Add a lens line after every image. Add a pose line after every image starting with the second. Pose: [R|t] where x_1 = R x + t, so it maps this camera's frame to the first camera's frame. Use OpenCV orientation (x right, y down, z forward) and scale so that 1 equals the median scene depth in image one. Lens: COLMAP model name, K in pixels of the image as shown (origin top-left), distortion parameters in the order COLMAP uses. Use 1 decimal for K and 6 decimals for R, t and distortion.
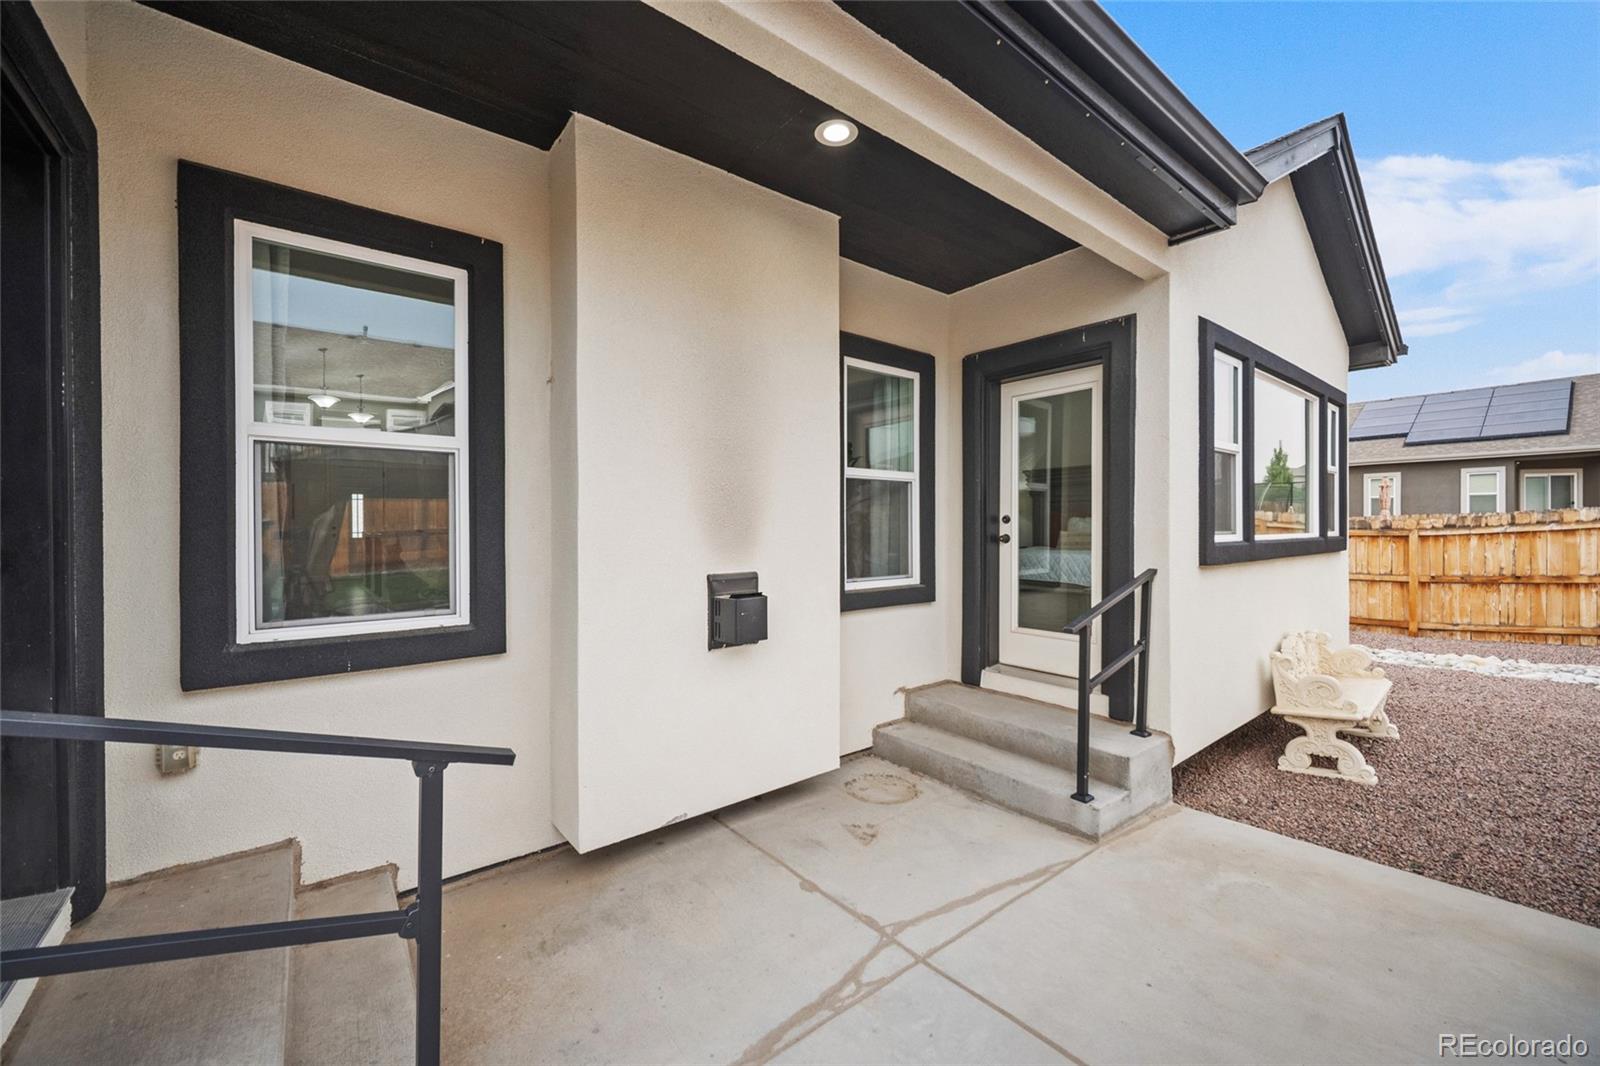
lens RADIAL K [[633.1, 0, 791.9], [0, 633.1, 530.6], [0, 0, 1]] dist [-0.001200, -0.000027]
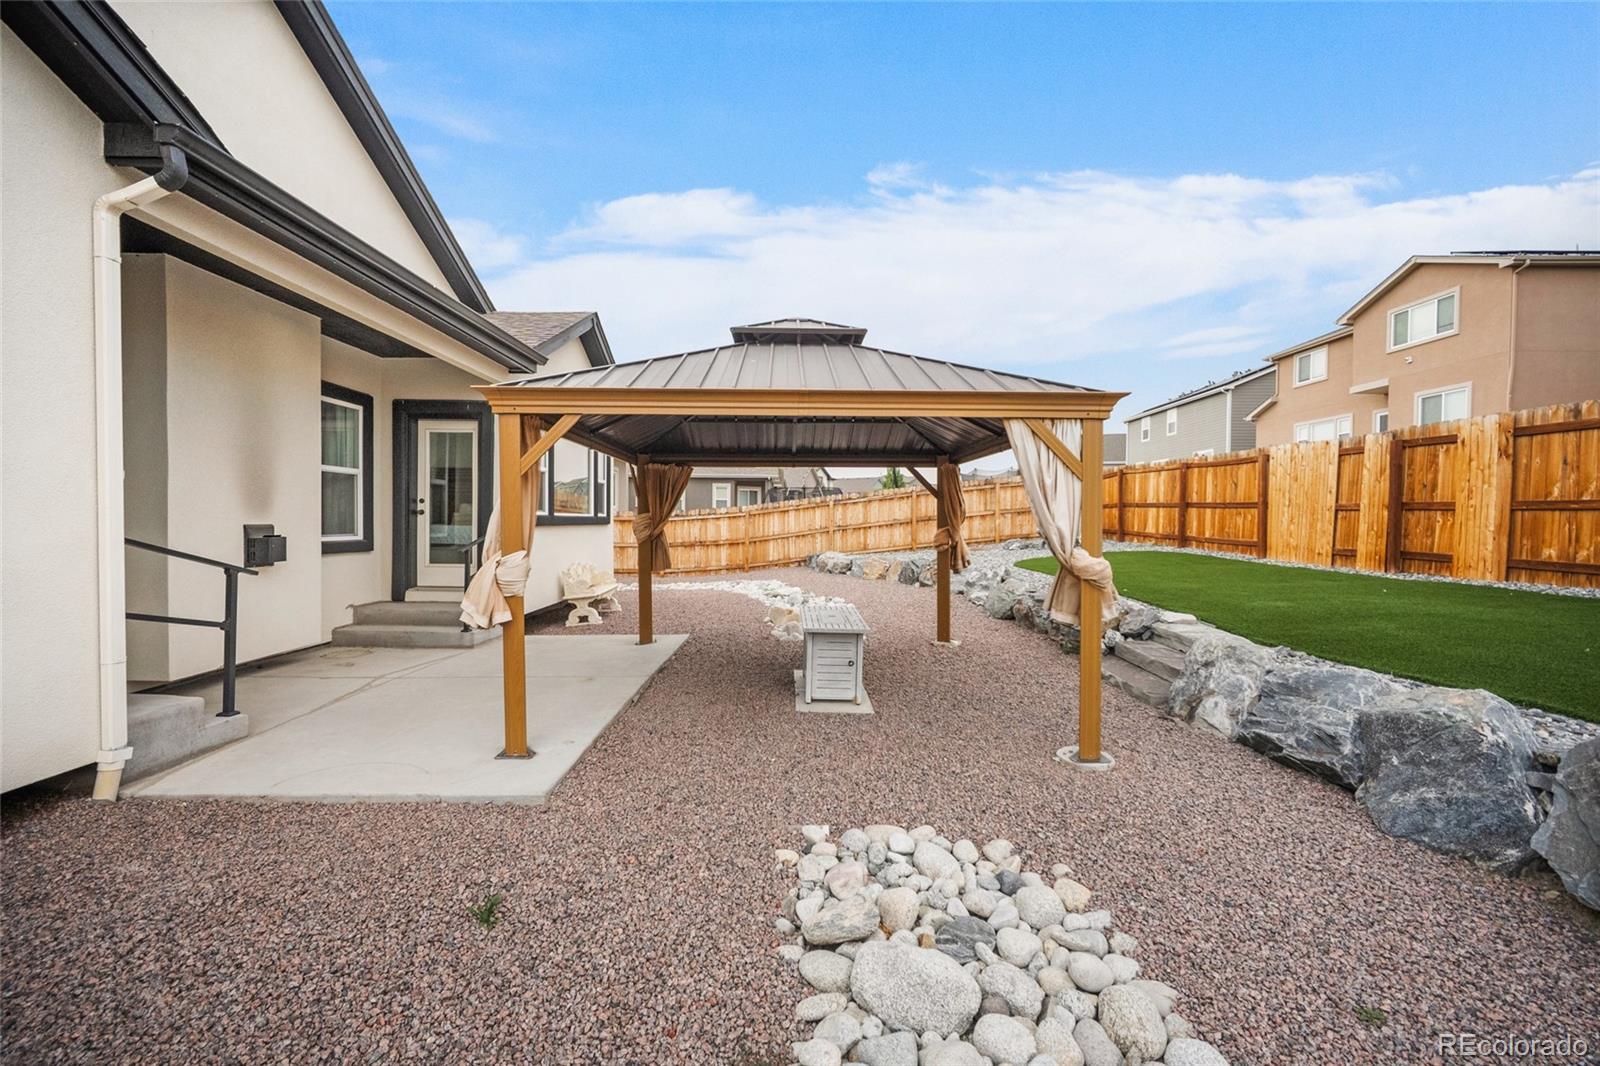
lens RADIAL K [[633.1, 0, 791.9], [0, 633.1, 530.6], [0, 0, 1]] dist [-0.001200, -0.000027]
pose [[0.625517, -0.003157, 0.780204, -0.364710], [-0.004934, 0.999956, 0.008002, 0.043652], [-0.780195, -0.008855, 0.625474, -0.835173]]
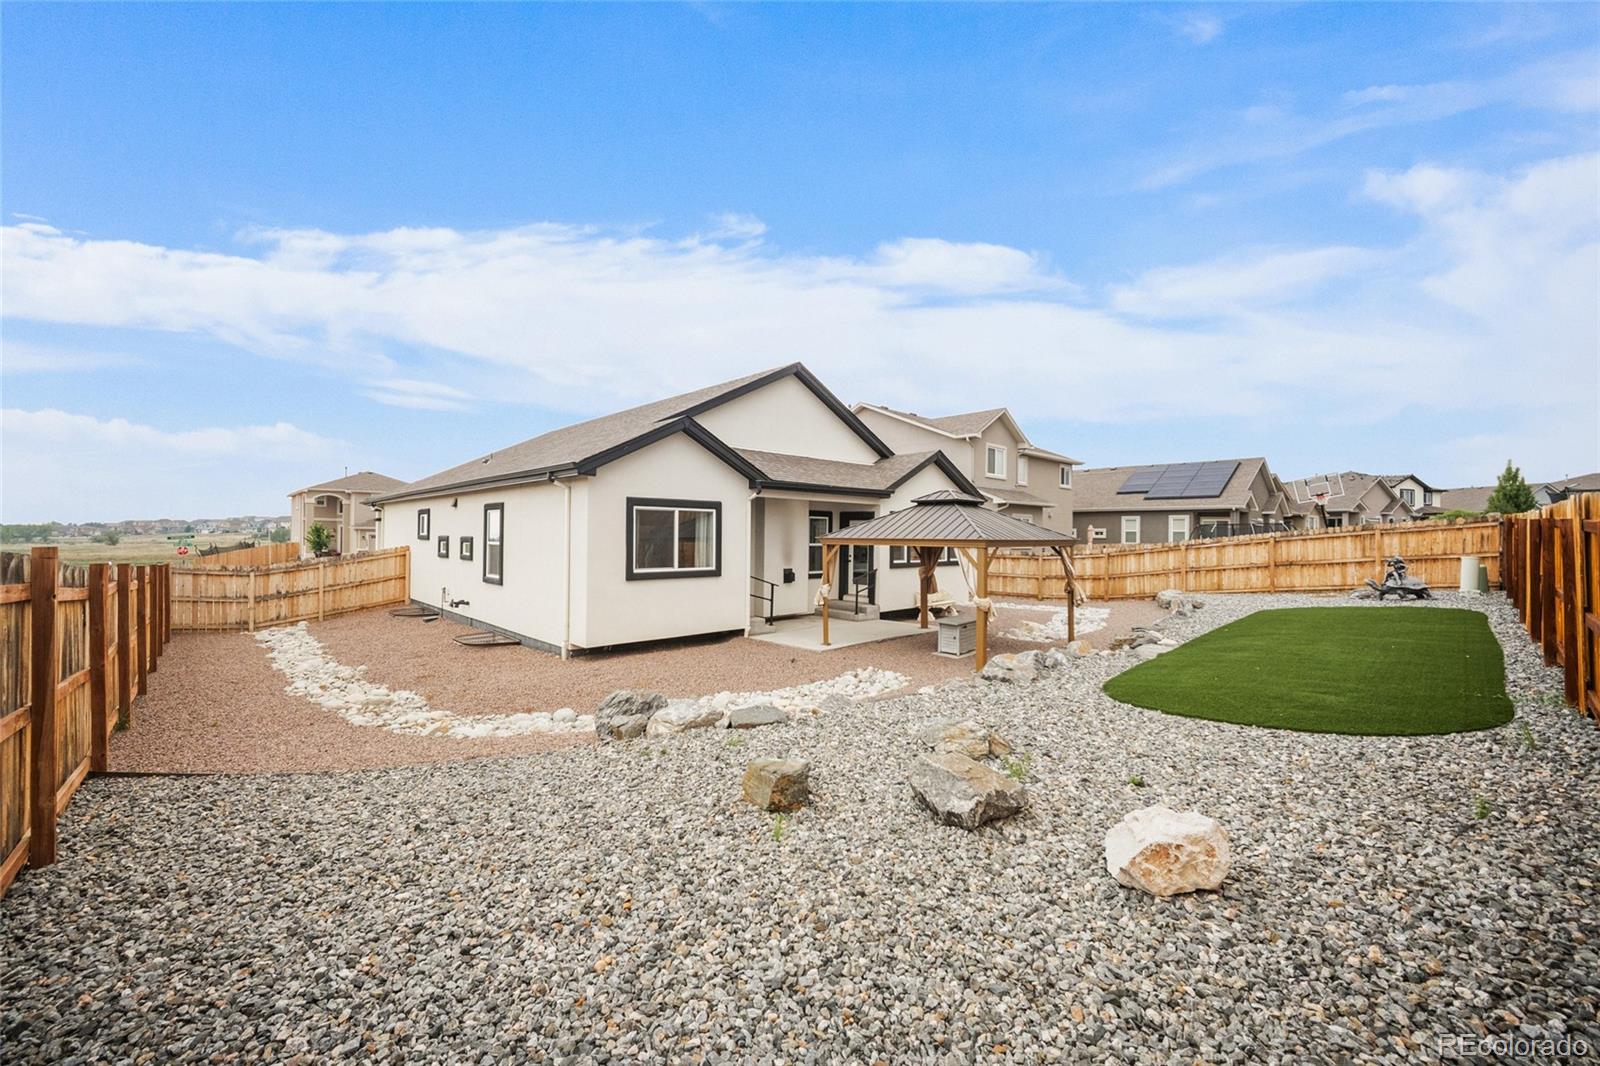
lens RADIAL K [[626.7, 0, 791.8], [0, 626.7, 532.5], [0, 0, 1]] dist [-0.001416, 0.000580]
pose [[0.995938, 0.014116, 0.088929, -0.350624], [-0.013211, 0.999855, -0.010755, -0.113806], [-0.089067, 0.009536, 0.995980, -2.733307]]
